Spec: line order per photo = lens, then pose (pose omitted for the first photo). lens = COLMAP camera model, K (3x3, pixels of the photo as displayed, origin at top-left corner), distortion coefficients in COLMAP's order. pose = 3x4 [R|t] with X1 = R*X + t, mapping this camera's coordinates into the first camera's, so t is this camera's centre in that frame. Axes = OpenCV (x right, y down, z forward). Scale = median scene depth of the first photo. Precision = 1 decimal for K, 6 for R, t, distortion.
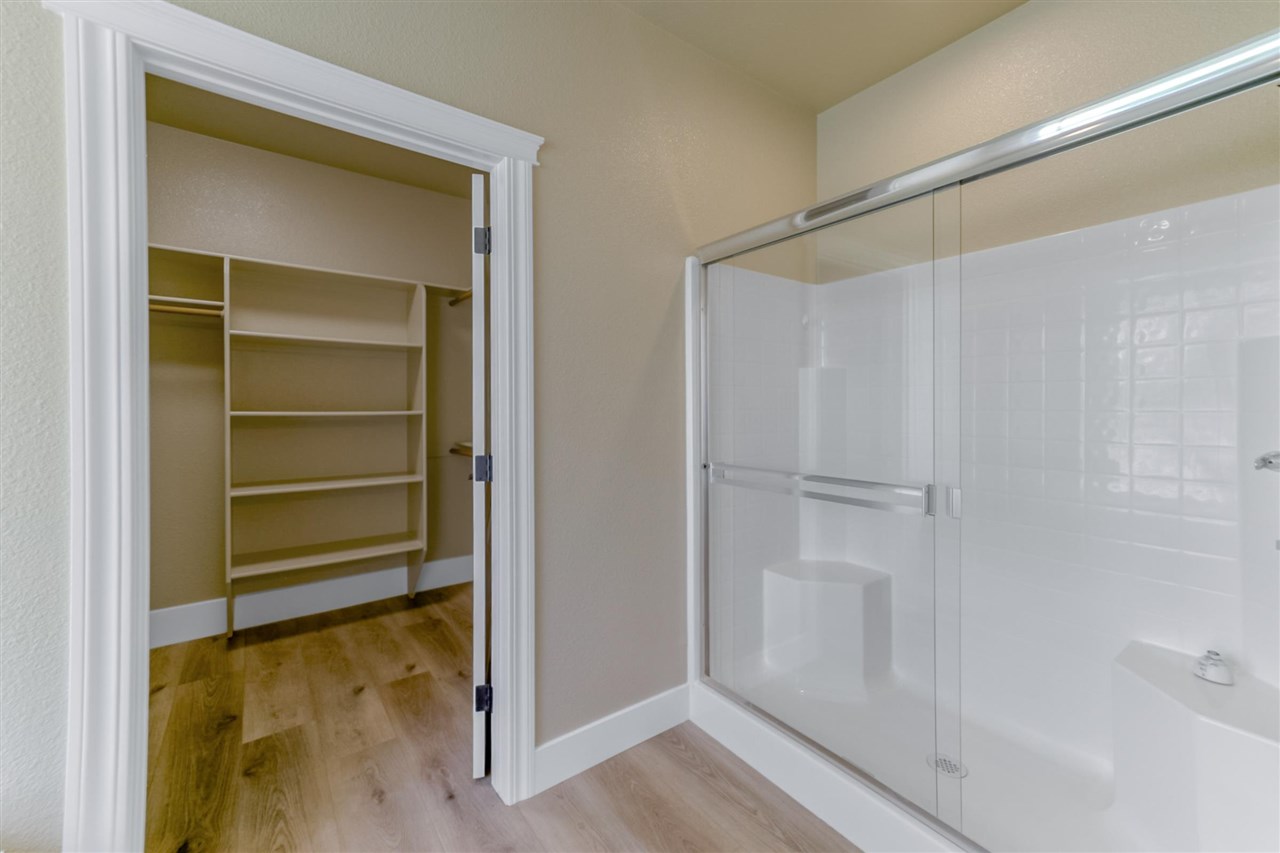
lens RADIAL K [[508.1, 0, 637.8], [0, 508.1, 402.9], [0, 0, 1]] dist [0.021927, 0.006421]
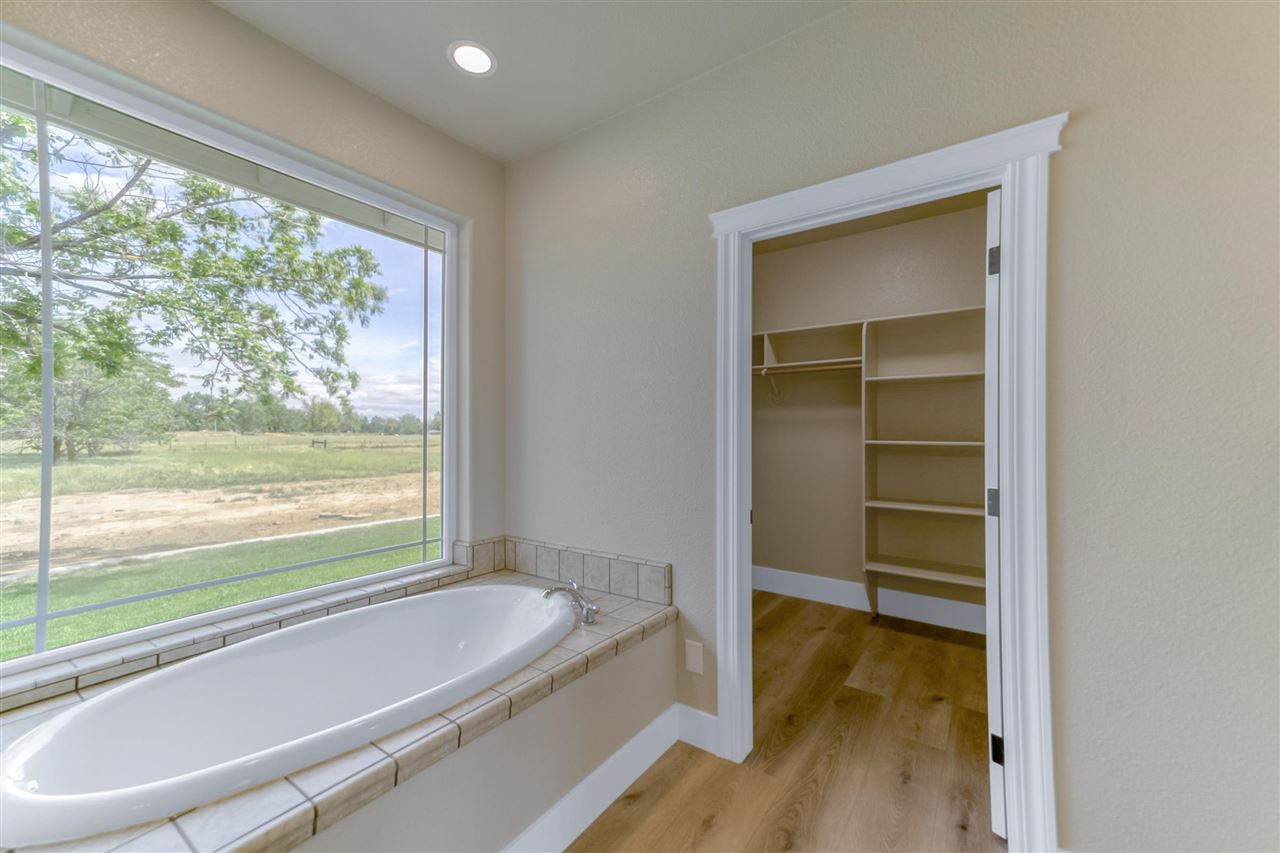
lens RADIAL K [[508.1, 0, 636.6], [0, 508.1, 423.6], [0, 0, 1]] dist [0.021927, 0.006421]
pose [[0.314237, -0.017223, -0.949188, 0.259921], [-0.002618, 0.999816, -0.019008, 0.002096], [0.949341, 0.008458, 0.314134, 0.049574]]
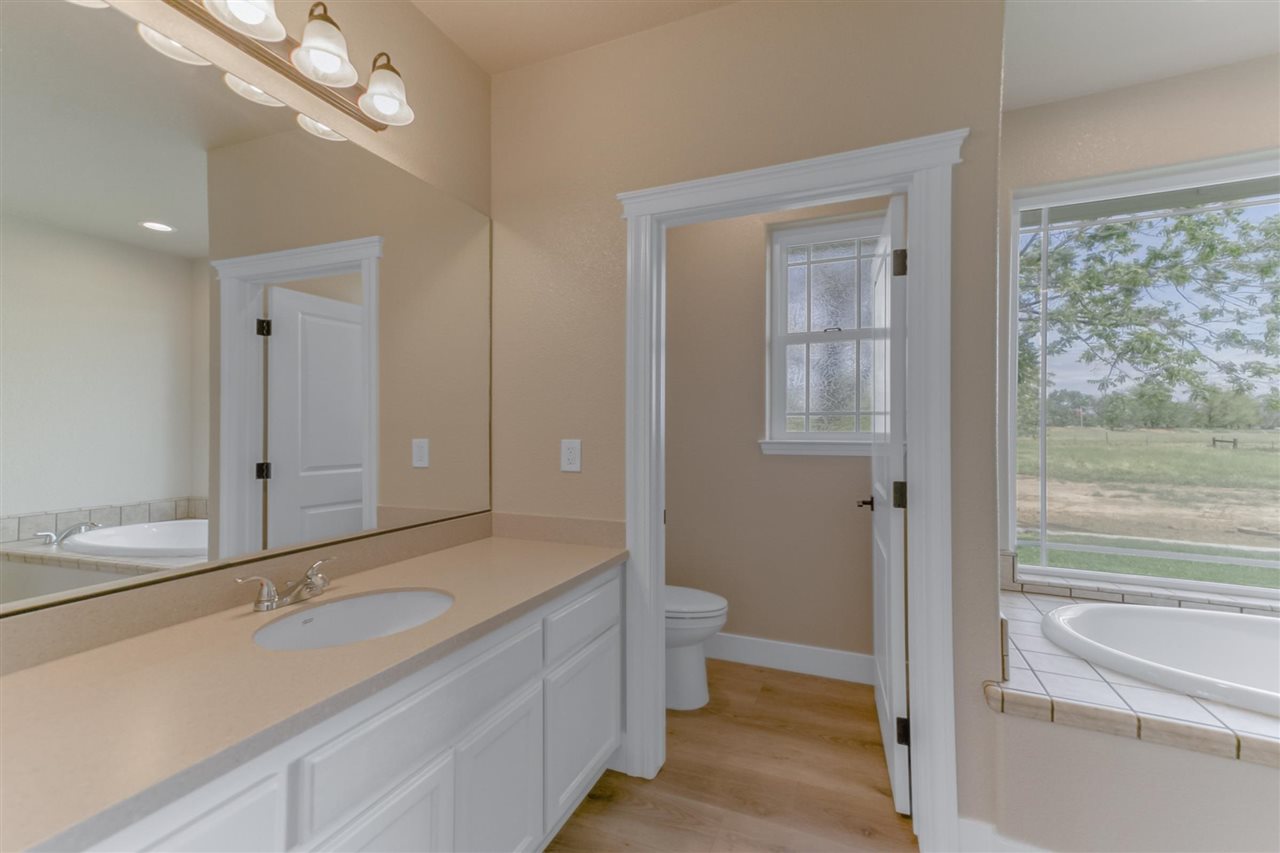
lens RADIAL K [[508.1, 0, 642.2], [0, 508.1, 423.3], [0, 0, 1]] dist [0.021927, 0.006421]
pose [[-0.871572, -0.007071, -0.490217, 1.077548], [-0.006806, 0.999974, -0.002323, -0.013569], [0.490221, 0.001312, -0.871597, 0.083612]]
